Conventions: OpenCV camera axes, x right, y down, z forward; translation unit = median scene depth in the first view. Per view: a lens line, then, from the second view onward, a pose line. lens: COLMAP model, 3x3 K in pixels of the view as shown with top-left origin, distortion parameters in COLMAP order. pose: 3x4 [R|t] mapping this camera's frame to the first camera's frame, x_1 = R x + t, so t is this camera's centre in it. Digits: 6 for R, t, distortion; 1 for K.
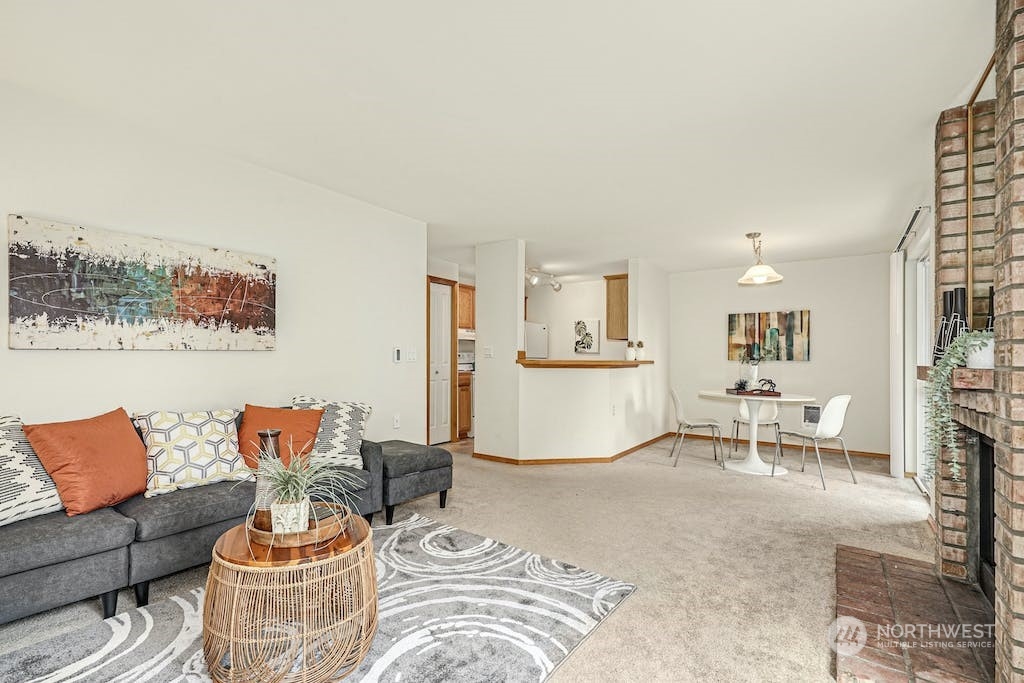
lens RADIAL K [[463.1, 0, 510.2], [0, 463.1, 350.8], [0, 0, 1]] dist [-0.000437, 0.000134]
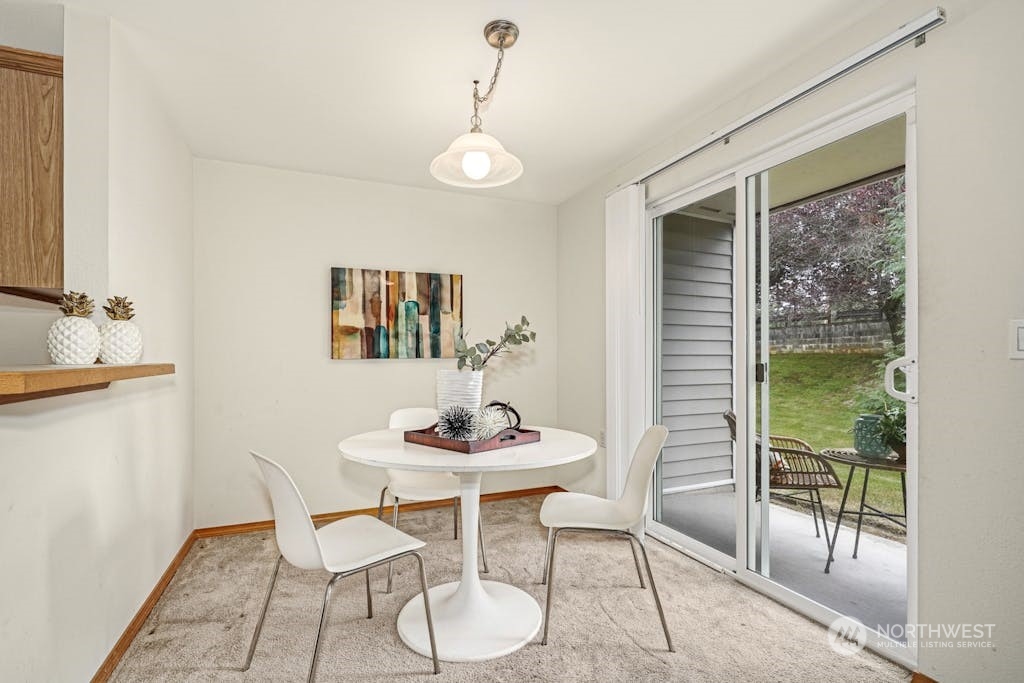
lens RADIAL K [[462.4, 0, 514.9], [0, 462.4, 357.8], [0, 0, 1]] dist [-0.000896, -0.000025]
pose [[0.515856, -0.013939, 0.856562, 0.294691], [-0.003162, 0.999830, 0.018175, 0.019784], [-0.856670, -0.012084, 0.515724, 1.173018]]
